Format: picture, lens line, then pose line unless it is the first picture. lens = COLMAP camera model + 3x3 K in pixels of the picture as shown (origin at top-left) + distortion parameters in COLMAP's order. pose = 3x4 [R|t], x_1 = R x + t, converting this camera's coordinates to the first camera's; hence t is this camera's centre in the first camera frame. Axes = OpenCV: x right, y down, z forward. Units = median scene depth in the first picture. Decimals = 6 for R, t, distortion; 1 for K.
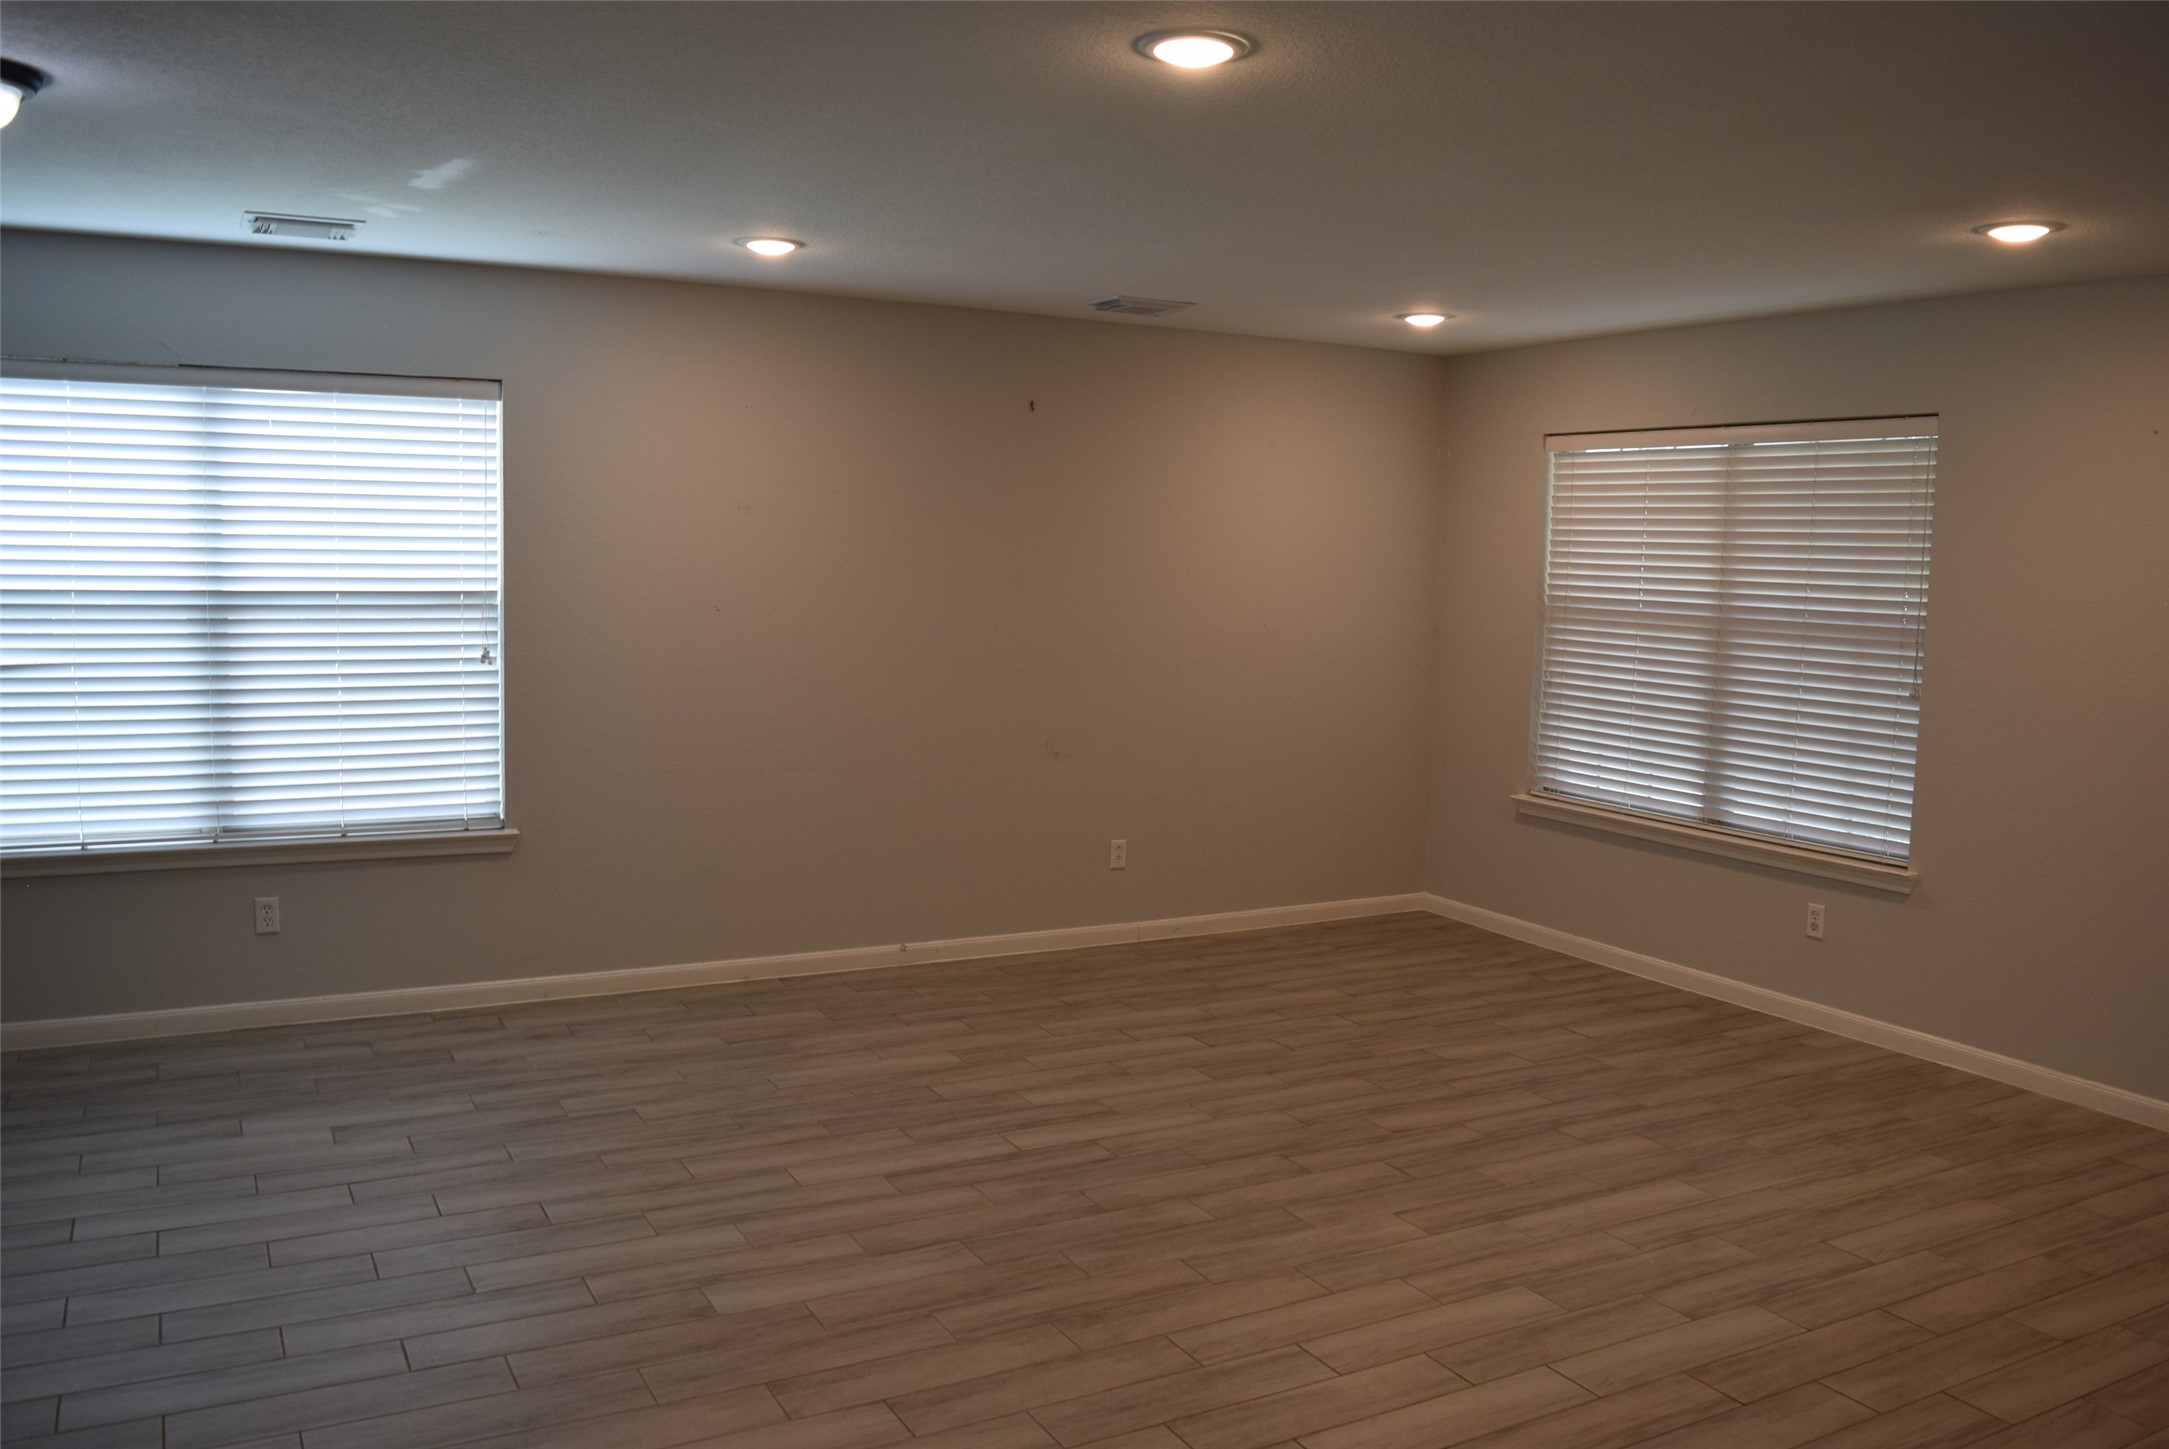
lens RADIAL K [[1708.1, 0, 1089.0], [0, 1708.1, 729.7], [0, 0, 1]] dist [-0.096523, 0.024542]
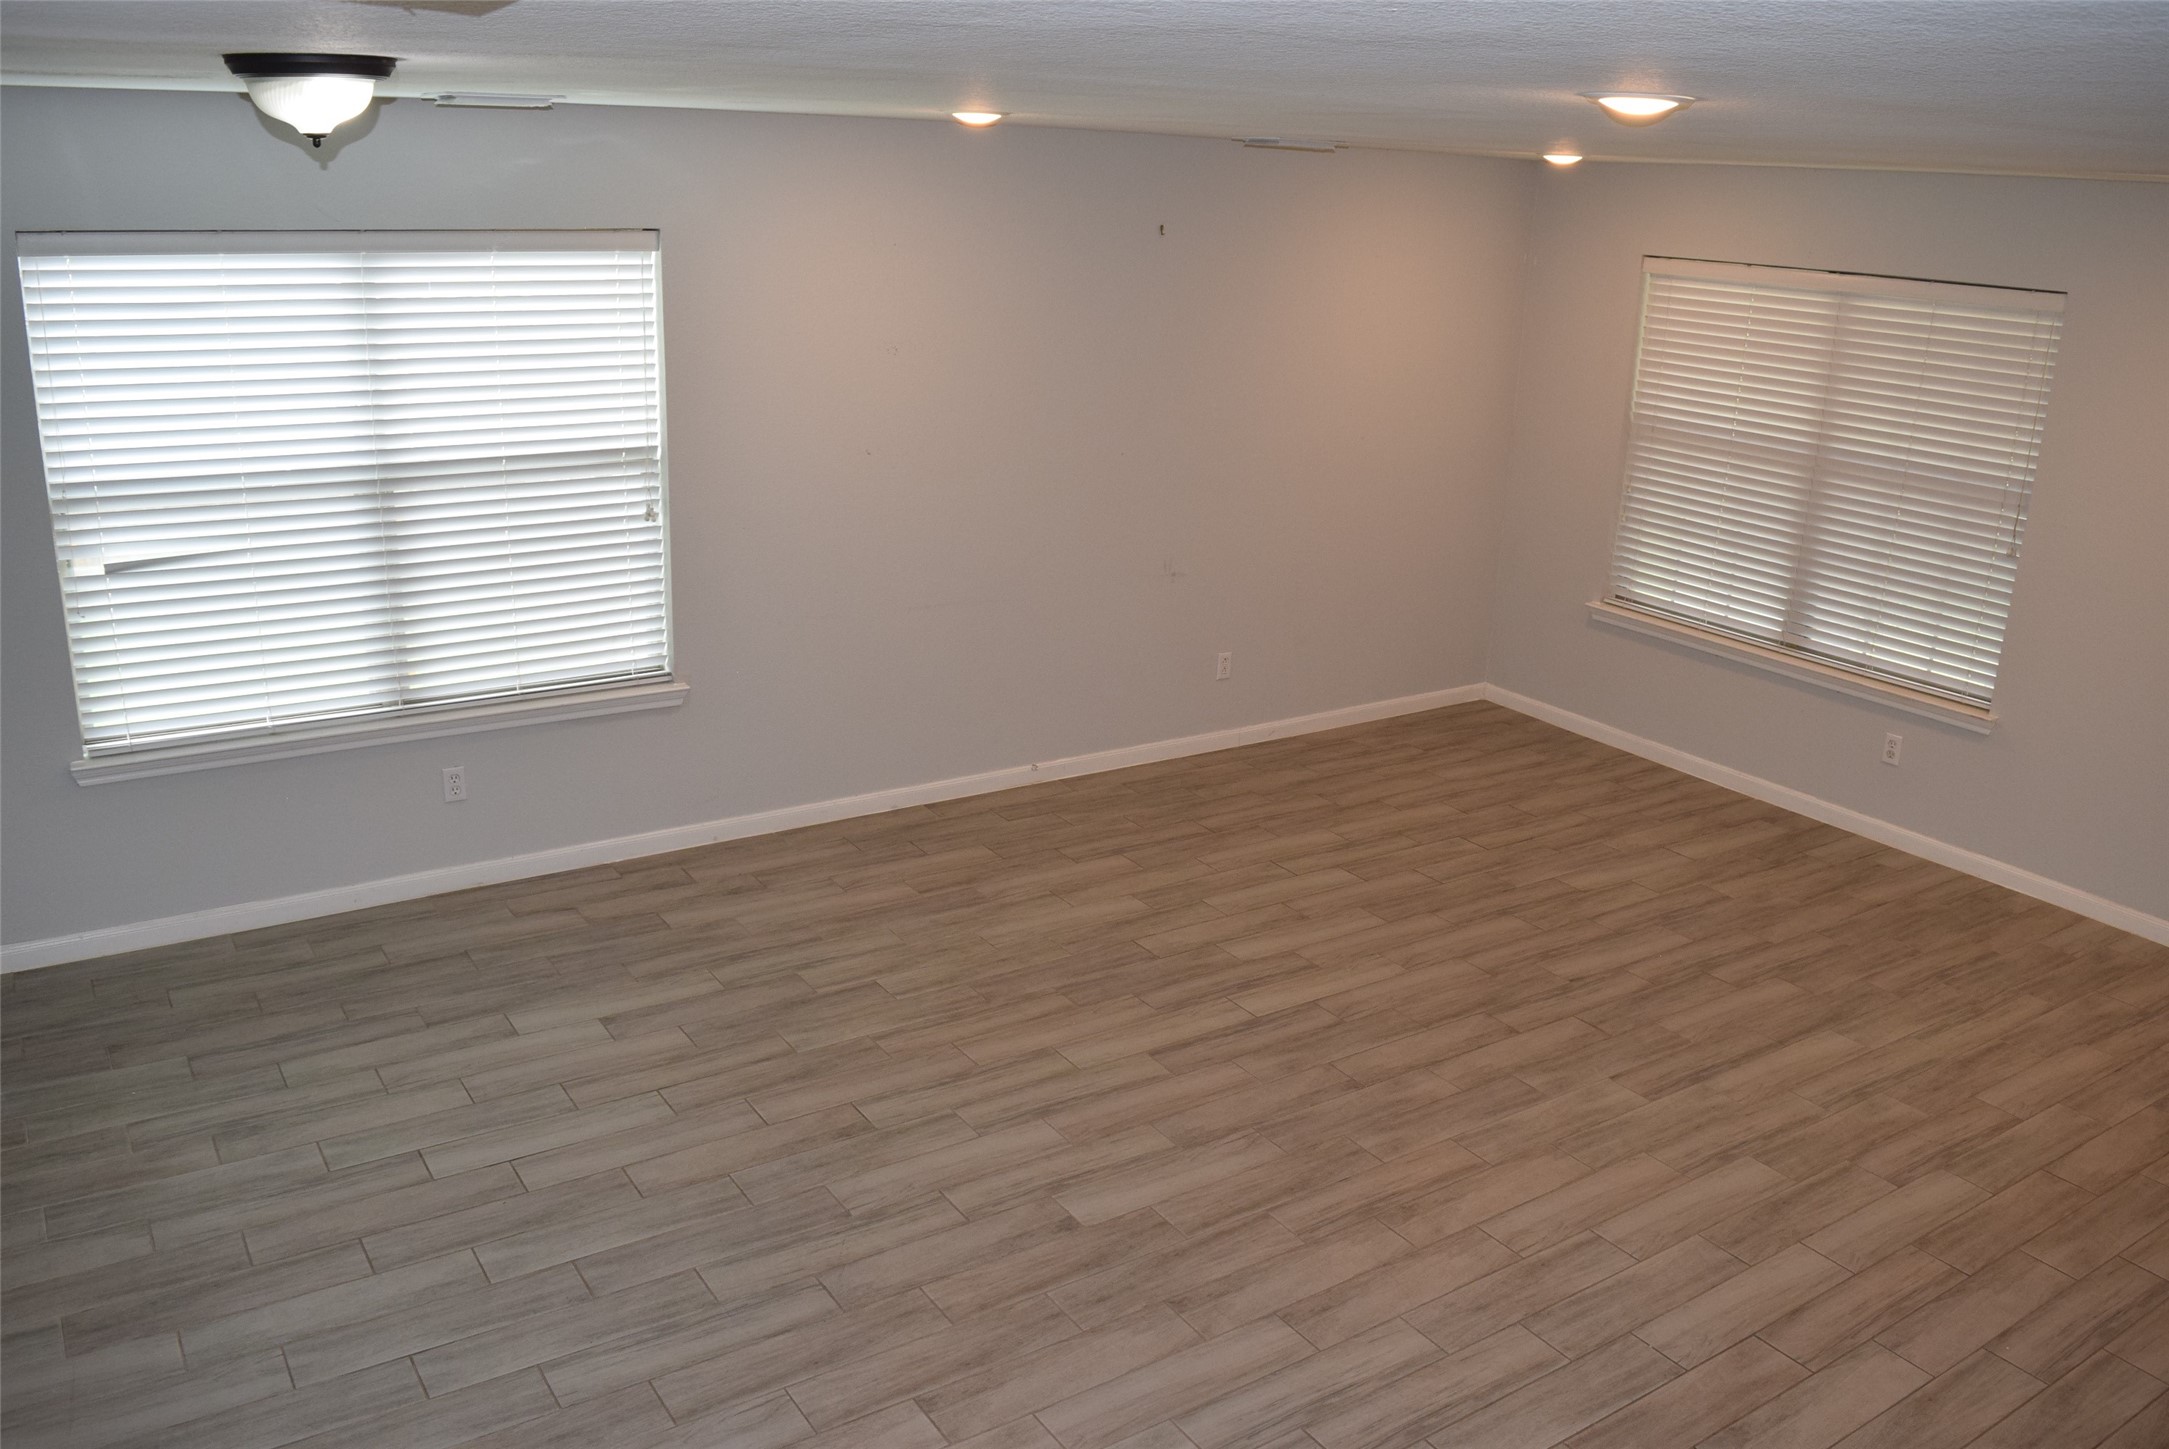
lens RADIAL K [[1708.1, 0, 1089.0], [0, 1708.1, 729.7], [0, 0, 1]] dist [-0.096523, 0.024542]
pose [[0.996038, -0.014459, 0.087740, -0.201262], [-0.004055, 0.978280, 0.207247, -0.133574], [-0.088831, -0.206782, 0.974346, -0.016128]]
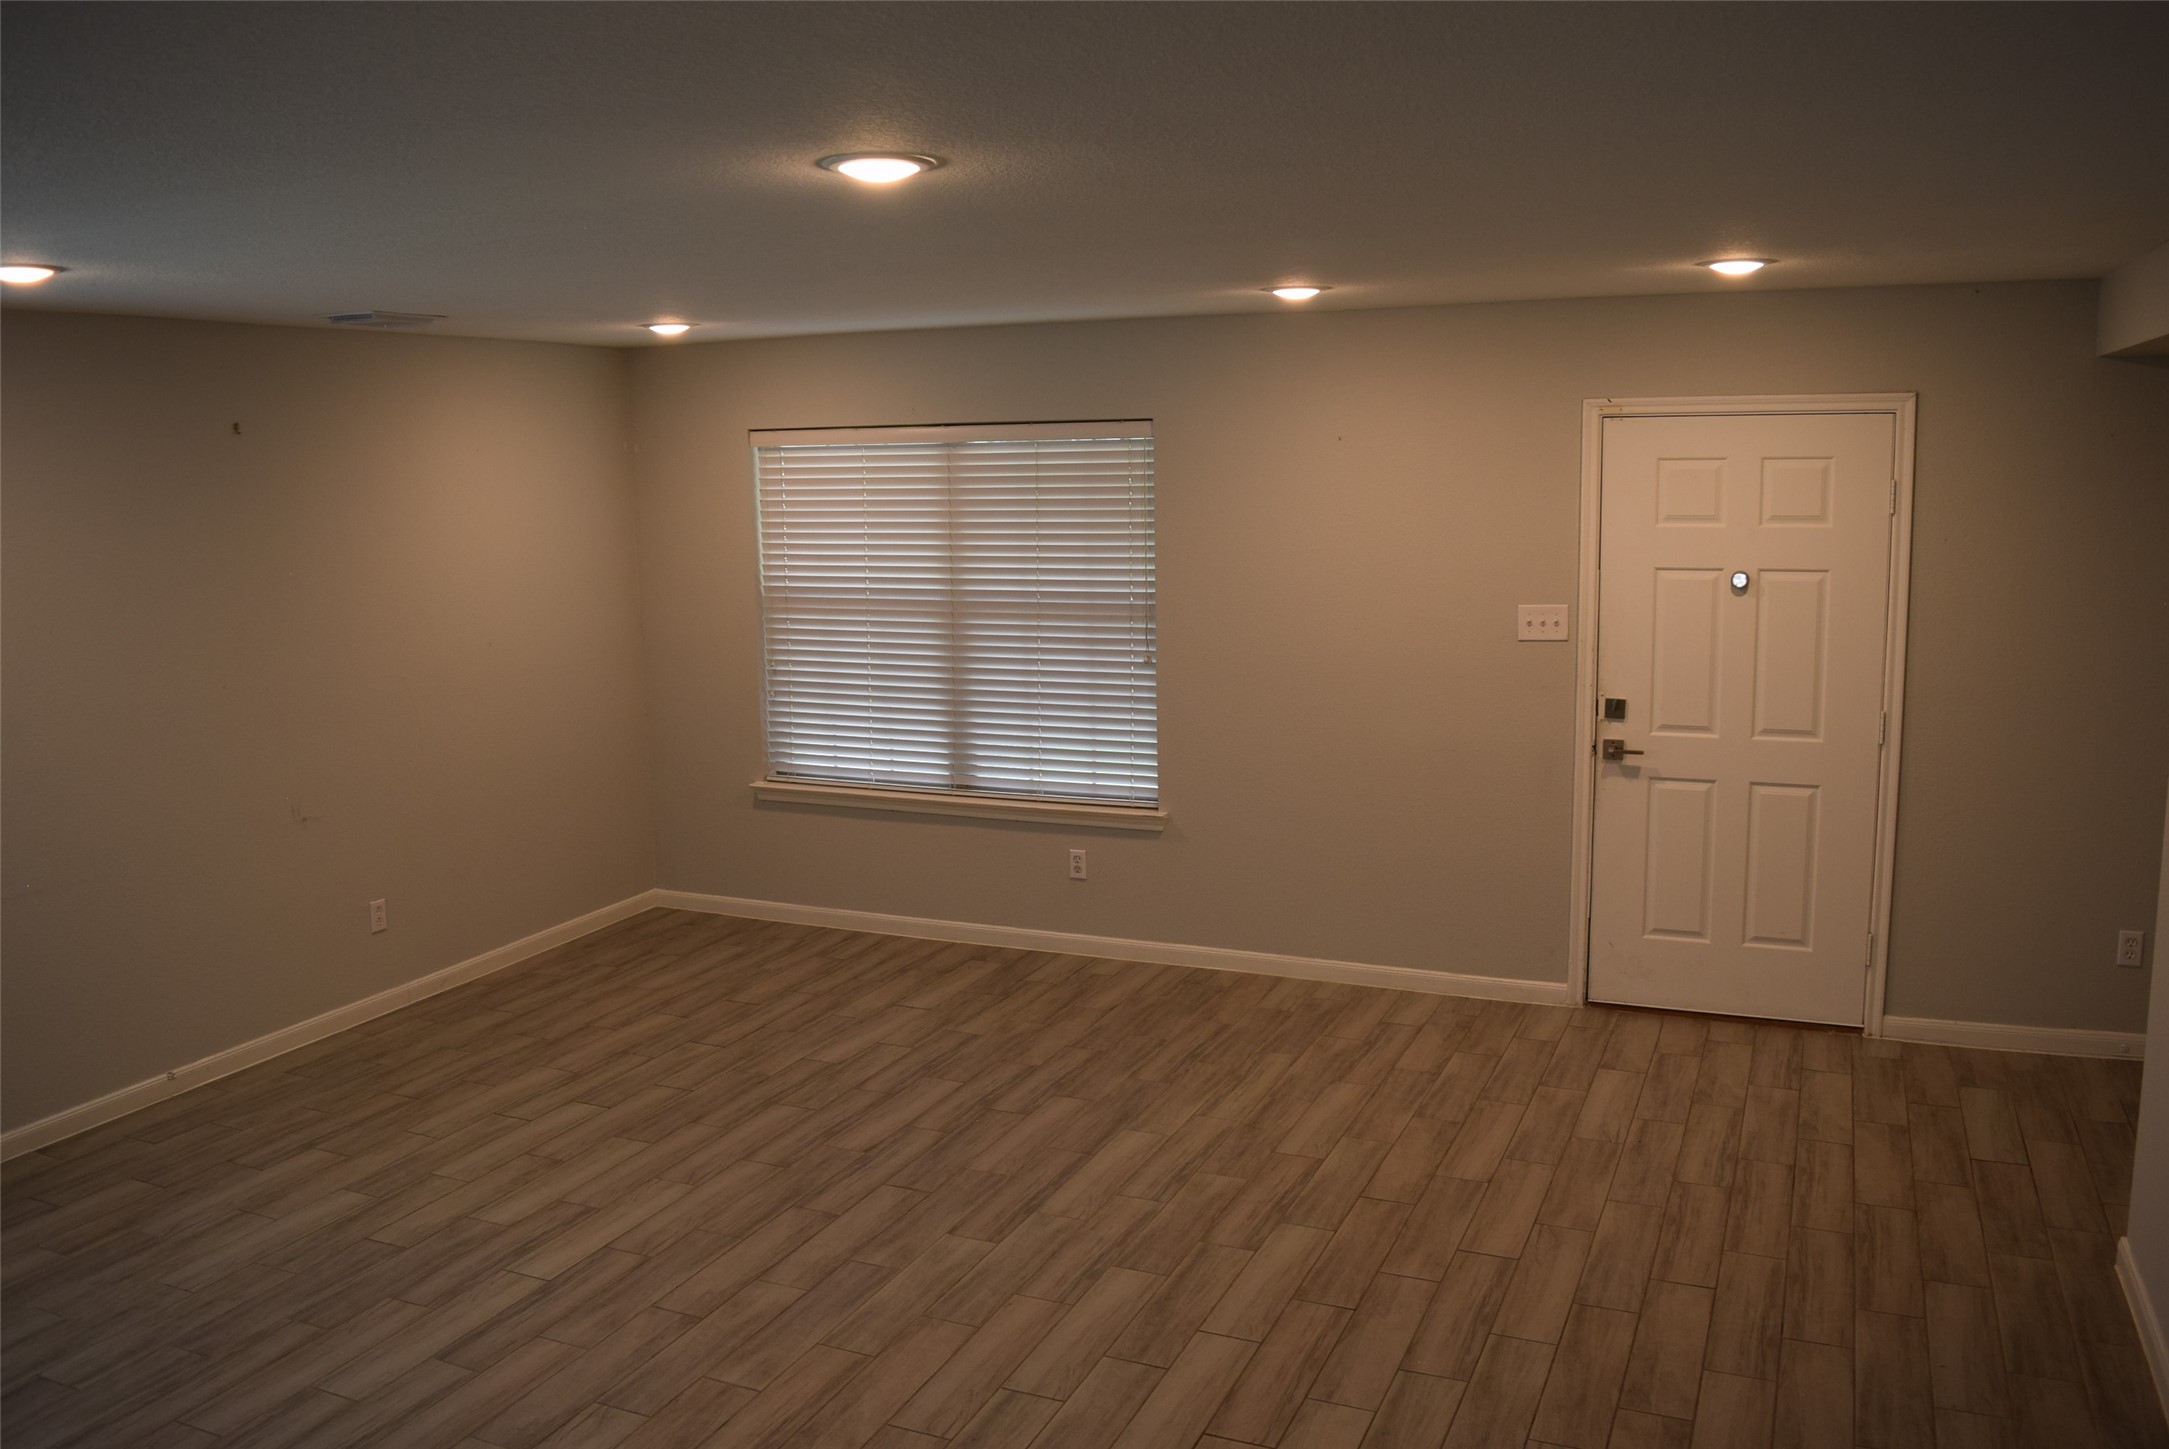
lens RADIAL K [[1708.1, 0, 1089.0], [0, 1708.1, 729.7], [0, 0, 1]] dist [-0.096523, 0.024542]
pose [[0.791101, -0.133633, 0.596910, -0.261488], [0.099809, 0.990967, 0.089572, -0.086553], [-0.603487, -0.011284, 0.797293, 0.079219]]
